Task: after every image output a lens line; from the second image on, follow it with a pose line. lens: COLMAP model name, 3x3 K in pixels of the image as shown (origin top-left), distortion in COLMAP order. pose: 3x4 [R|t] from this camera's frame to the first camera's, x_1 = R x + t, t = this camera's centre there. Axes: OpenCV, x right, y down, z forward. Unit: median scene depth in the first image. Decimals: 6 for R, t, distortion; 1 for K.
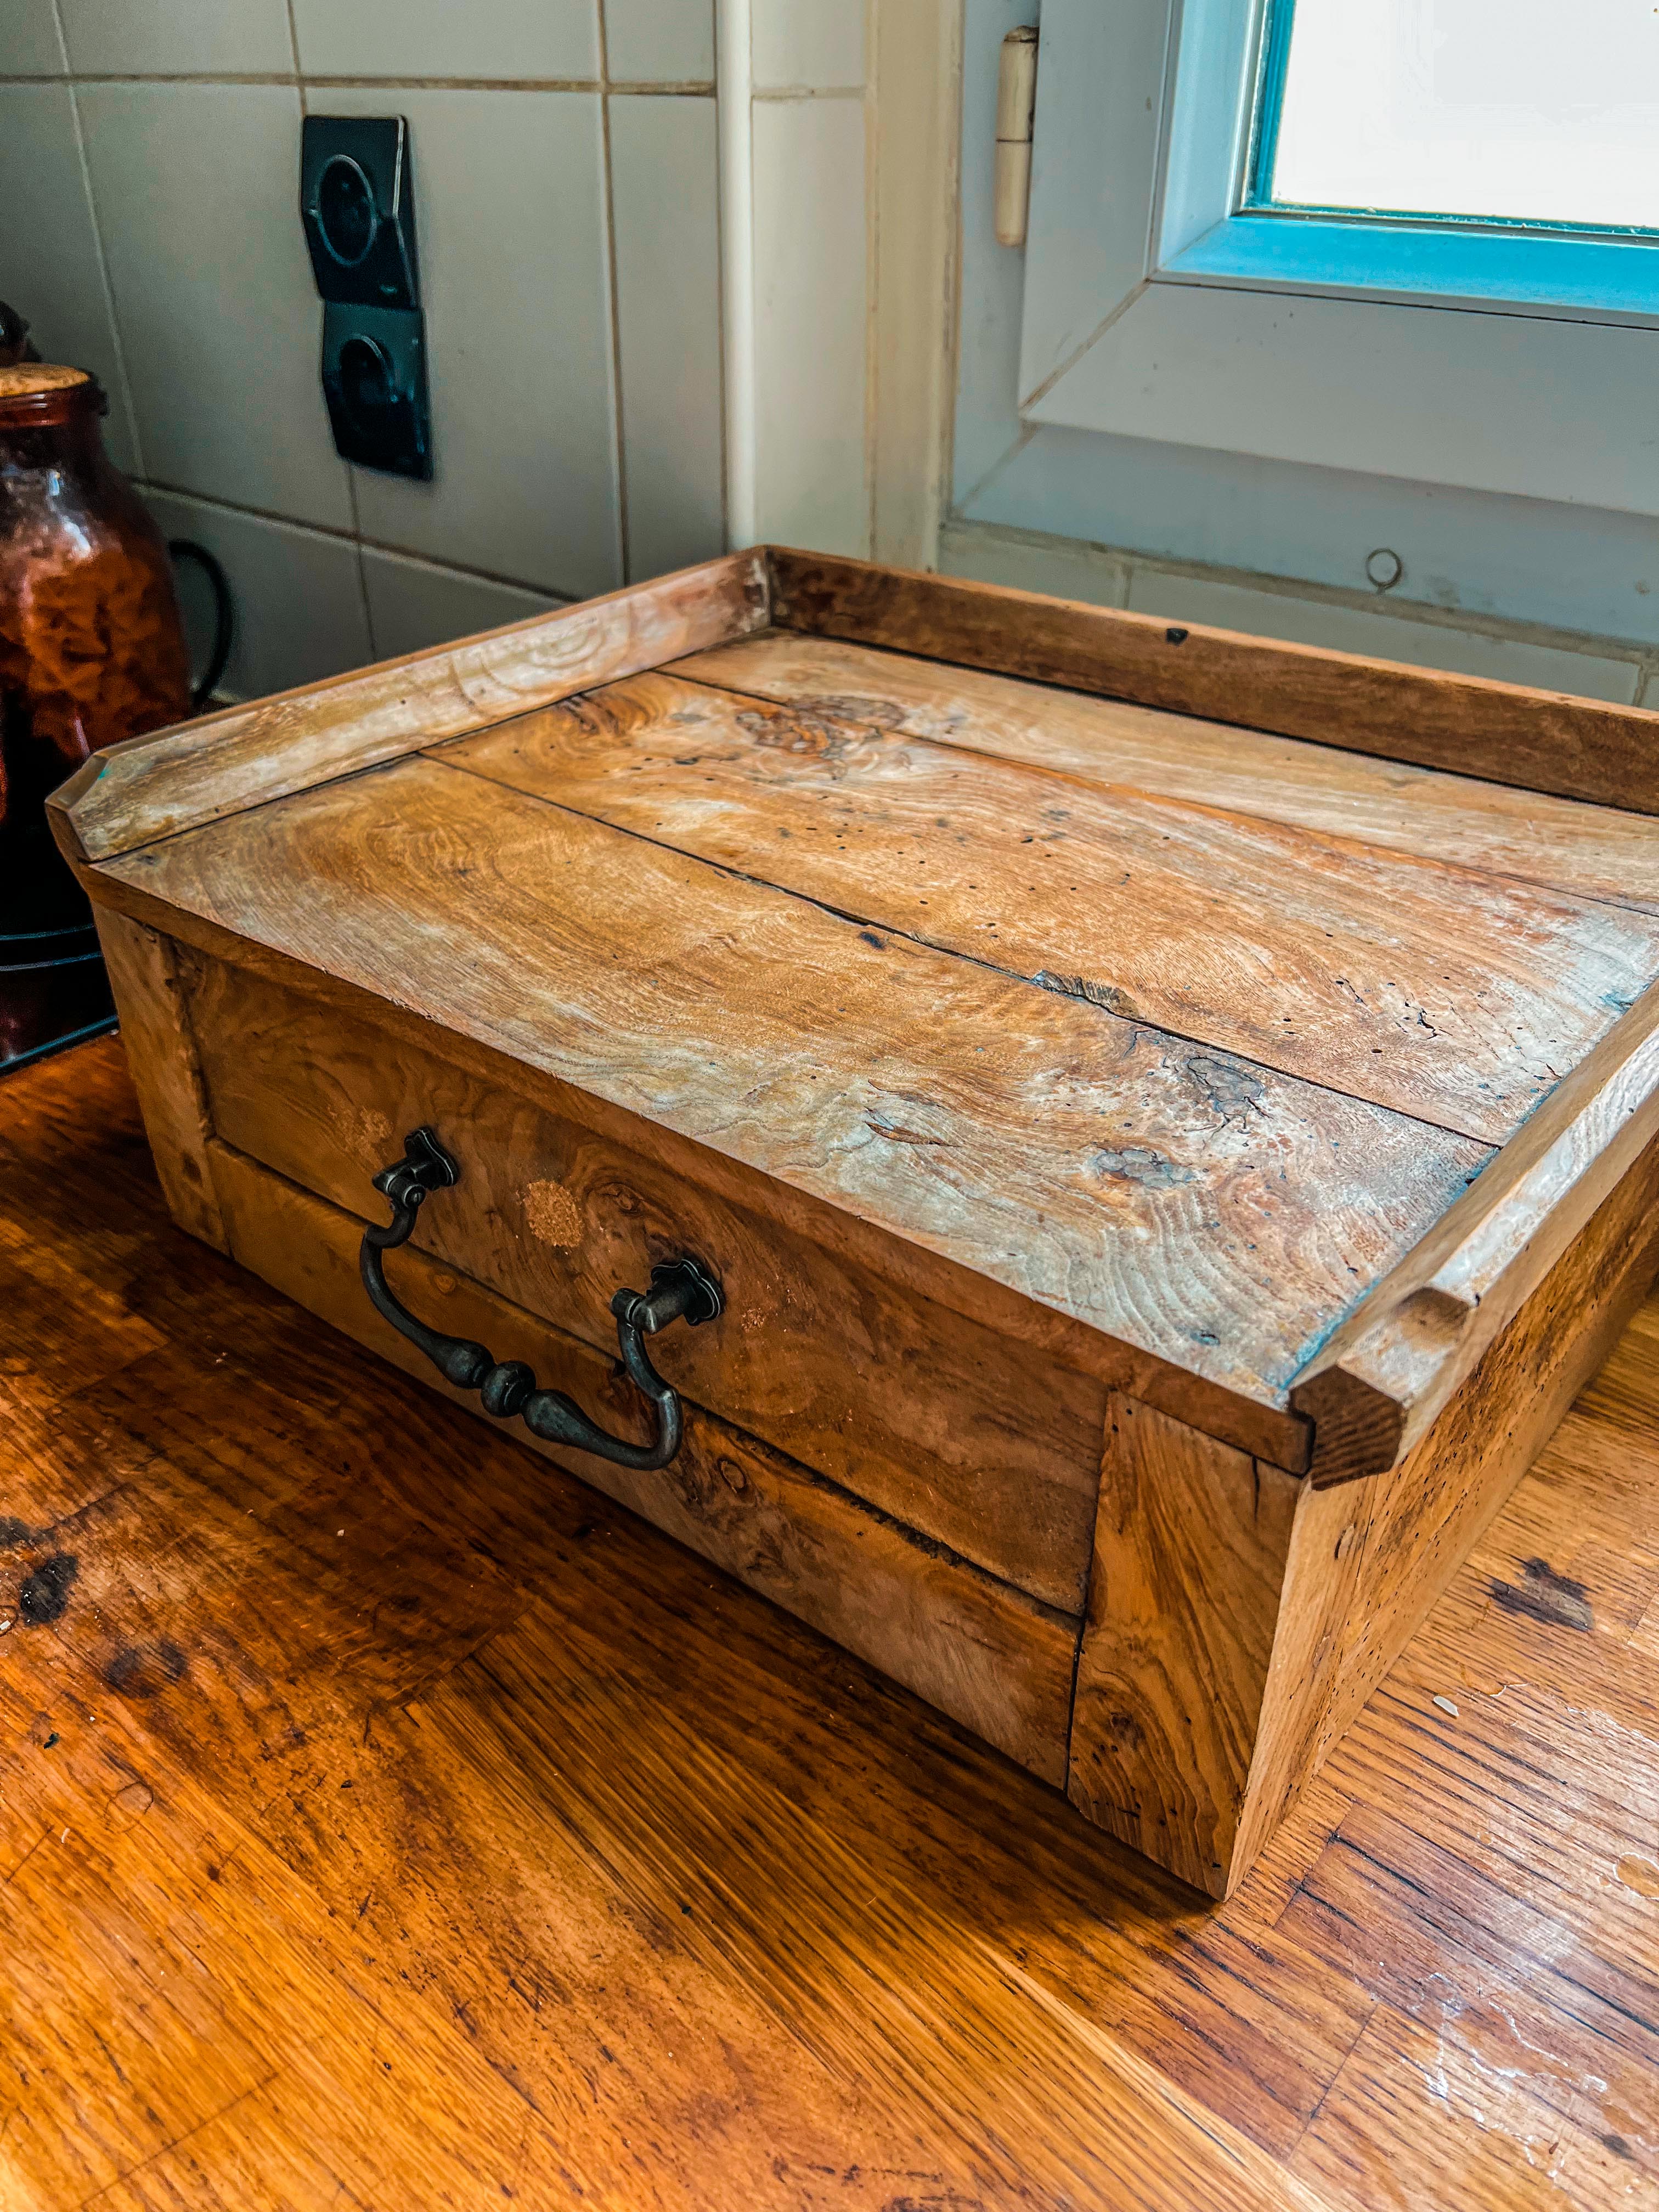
lens RADIAL K [[1700.9, 0, 810.2], [0, 1700.9, 1103.7], [0, 0, 1]] dist [0.051658, -0.071992]
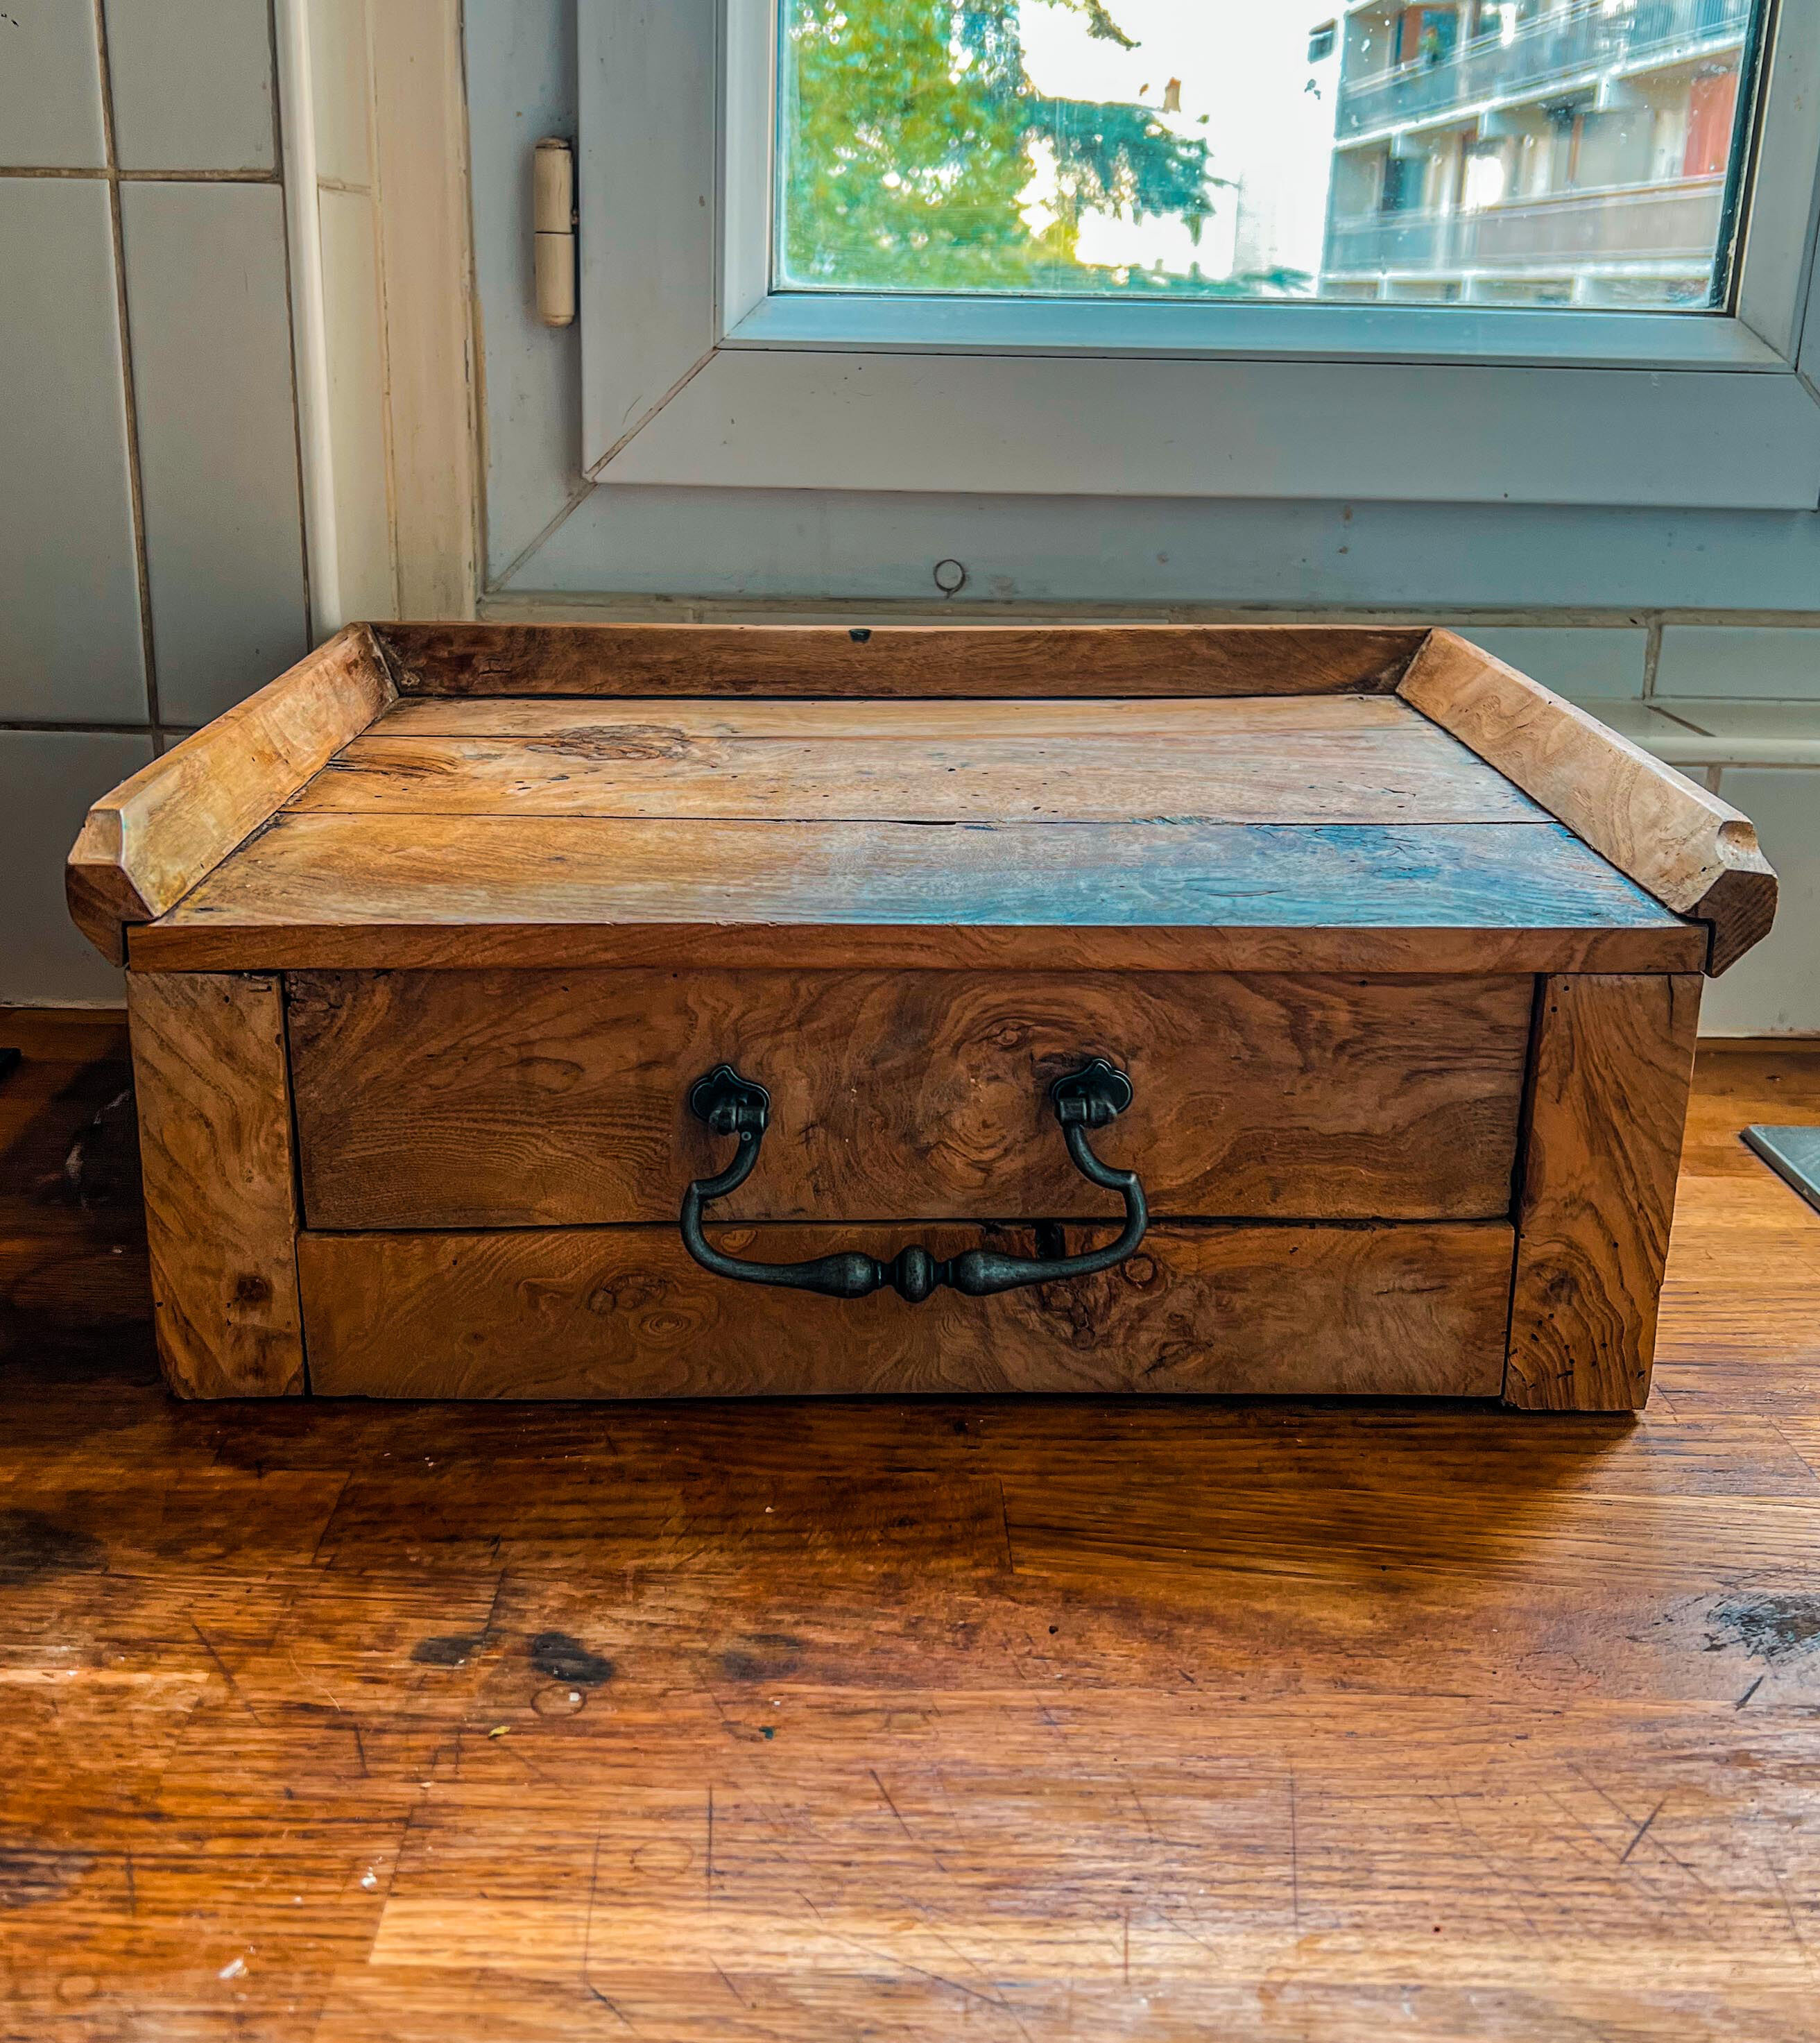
lens RADIAL K [[2131.6, 0, 840.8], [0, 2131.6, 964.8], [0, 0, 1]] dist [0.123492, -0.284477]
pose [[0.766206, -0.175410, 0.618191, -1.055700], [0.323818, 0.936342, -0.135666, 0.169969], [-0.555041, 0.304129, 0.774232, -0.001359]]
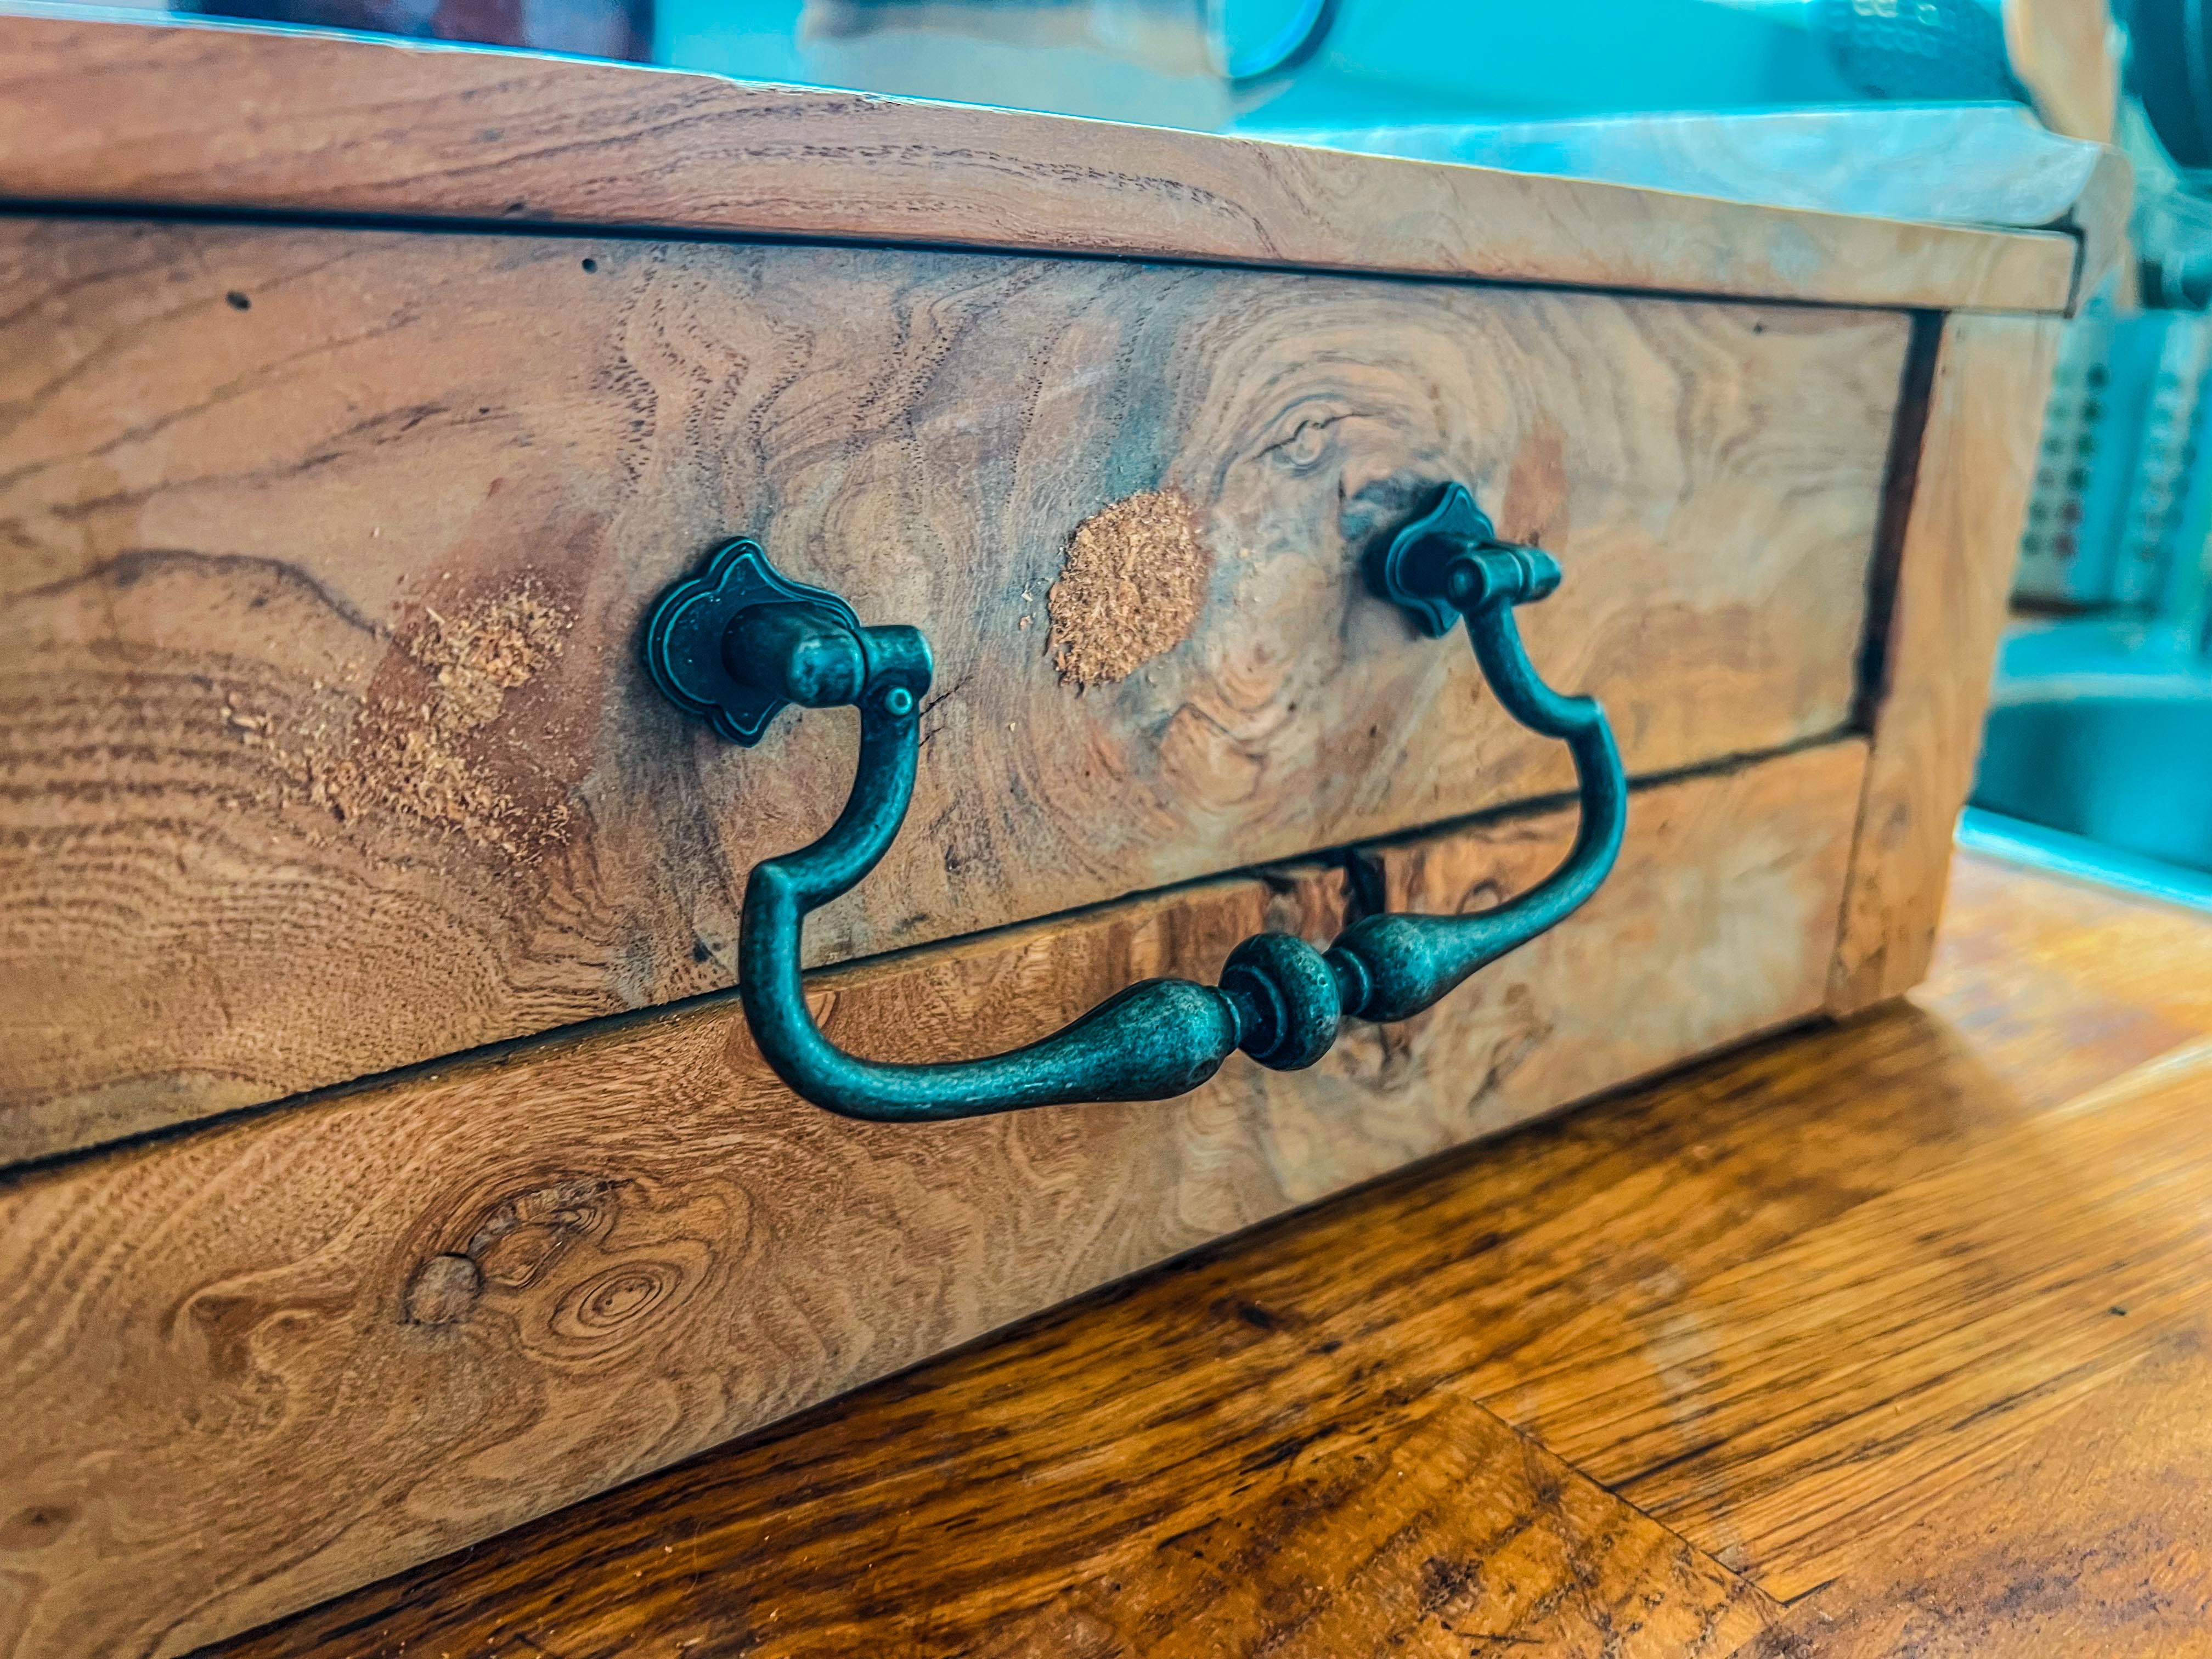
lens RADIAL K [[1744.3, 0, 1085.9], [0, 1744.3, 852.7], [0, 0, 1]] dist [-0.001315, -0.011241]
pose [[0.222436, -0.276198, 0.935007, -0.643540], [0.473721, 0.868830, 0.143952, 0.059528], [-0.852121, 0.410913, 0.324099, 0.974868]]
